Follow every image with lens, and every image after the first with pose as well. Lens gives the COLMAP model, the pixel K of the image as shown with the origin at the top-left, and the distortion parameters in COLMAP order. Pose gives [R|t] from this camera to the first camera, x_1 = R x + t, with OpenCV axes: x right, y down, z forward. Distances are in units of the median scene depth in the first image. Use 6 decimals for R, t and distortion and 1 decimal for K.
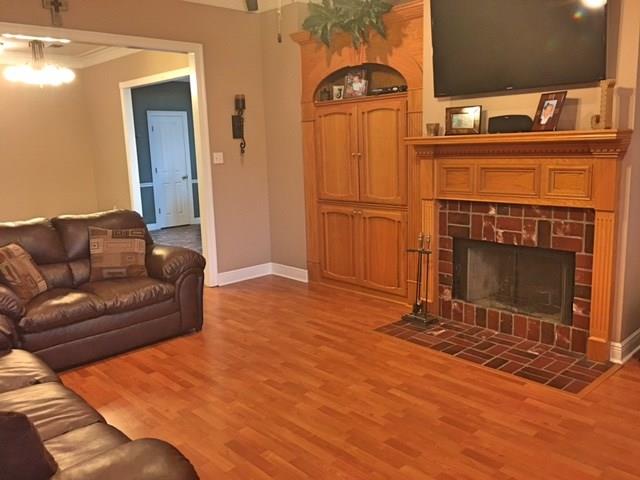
lens RADIAL K [[543.0, 0, 314.6], [0, 543.0, 235.7], [0, 0, 1]] dist [0.041882, -0.030695]
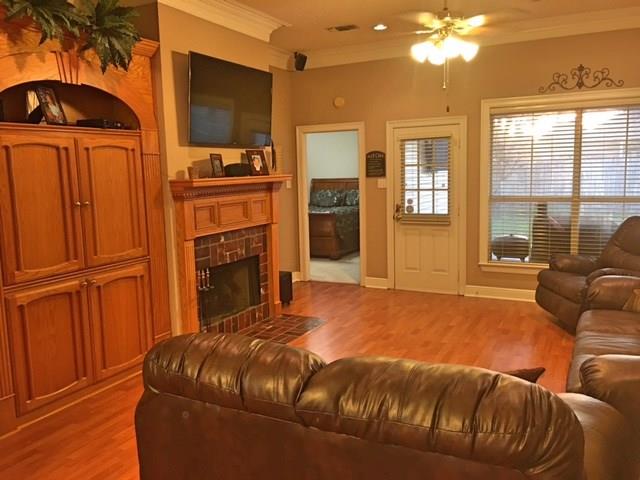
lens RADIAL K [[543.0, 0, 319.1], [0, 543.0, 237.3], [0, 0, 1]] dist [0.041882, -0.030695]
pose [[-0.344617, -0.079062, 0.935408, -0.974930], [0.198179, 0.967862, 0.154817, -0.213318], [-0.917586, 0.238731, -0.317873, 1.292389]]
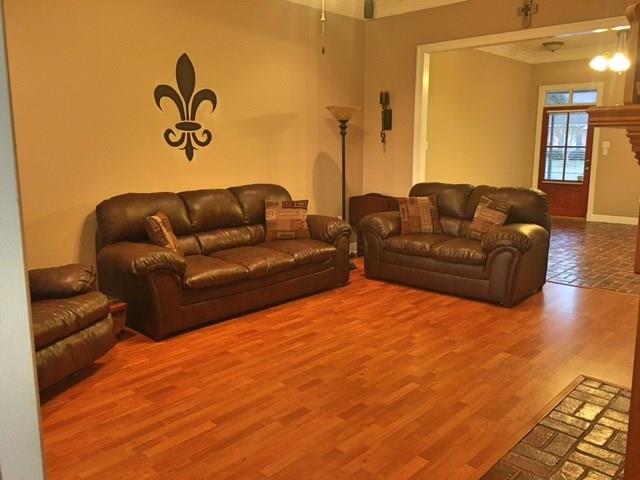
lens RADIAL K [[543.0, 0, 321.3], [0, 543.0, 240.2], [0, 0, 1]] dist [0.041882, -0.030695]
pose [[0.086865, 0.217516, -0.972184, 0.902942], [-0.178940, 0.963408, 0.199564, -0.117310], [0.980018, 0.156627, 0.122609, 0.589841]]
